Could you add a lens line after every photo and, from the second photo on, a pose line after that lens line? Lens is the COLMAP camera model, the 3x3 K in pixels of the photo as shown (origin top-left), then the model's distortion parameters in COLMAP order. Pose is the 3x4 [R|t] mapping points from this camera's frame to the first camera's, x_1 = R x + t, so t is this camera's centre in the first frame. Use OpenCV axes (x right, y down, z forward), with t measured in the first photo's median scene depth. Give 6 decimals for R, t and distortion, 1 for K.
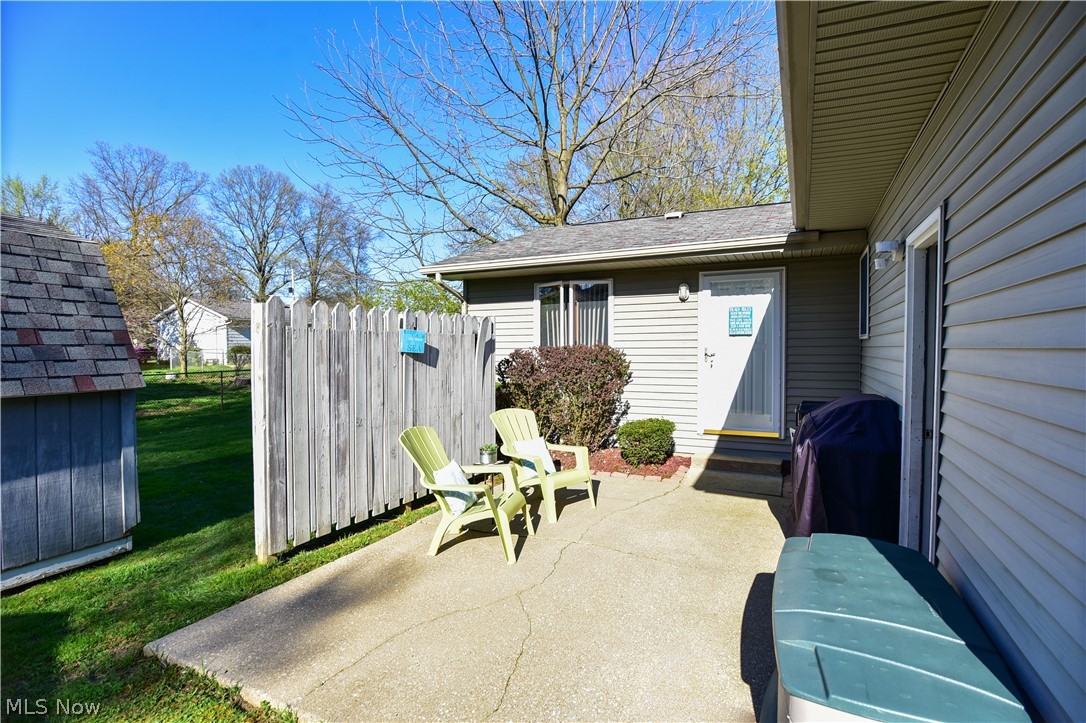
lens RADIAL K [[533.5, 0, 539.3], [0, 533.5, 360.7], [0, 0, 1]] dist [-0.011448, -0.001289]
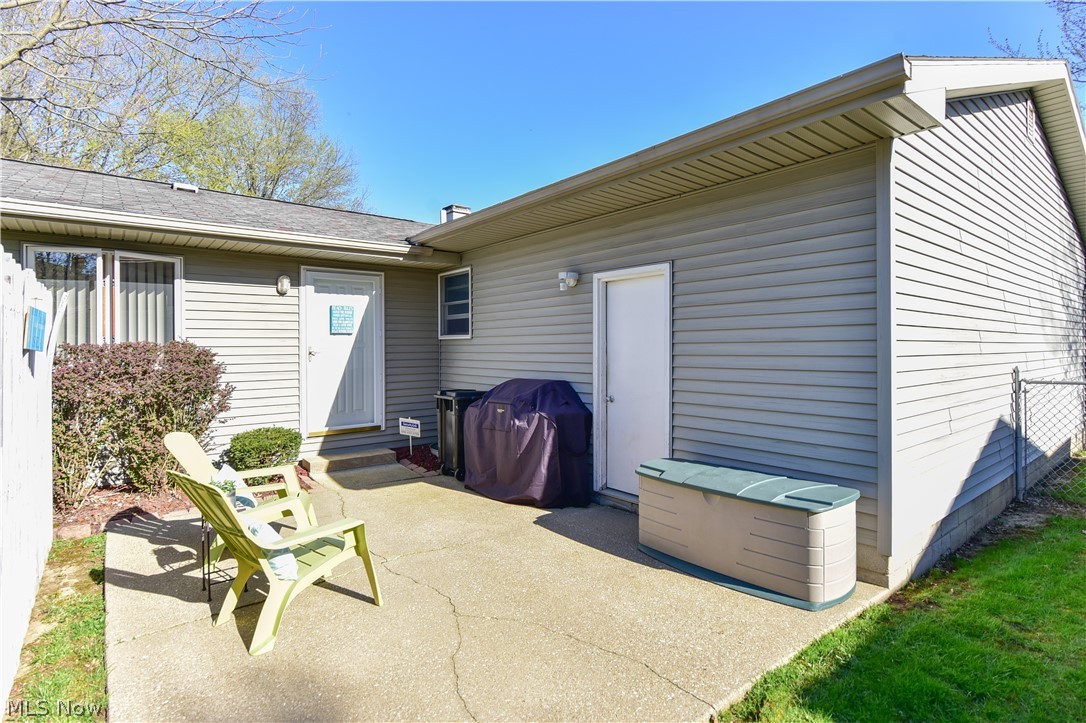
lens RADIAL K [[533.5, 0, 540.4], [0, 533.5, 353.8], [0, 0, 1]] dist [-0.011448, -0.001289]
pose [[0.430752, -0.008746, 0.902428, -0.365386], [0.025787, 0.999664, -0.002620, 0.002076], [-0.902102, 0.024399, 0.430833, 0.221937]]
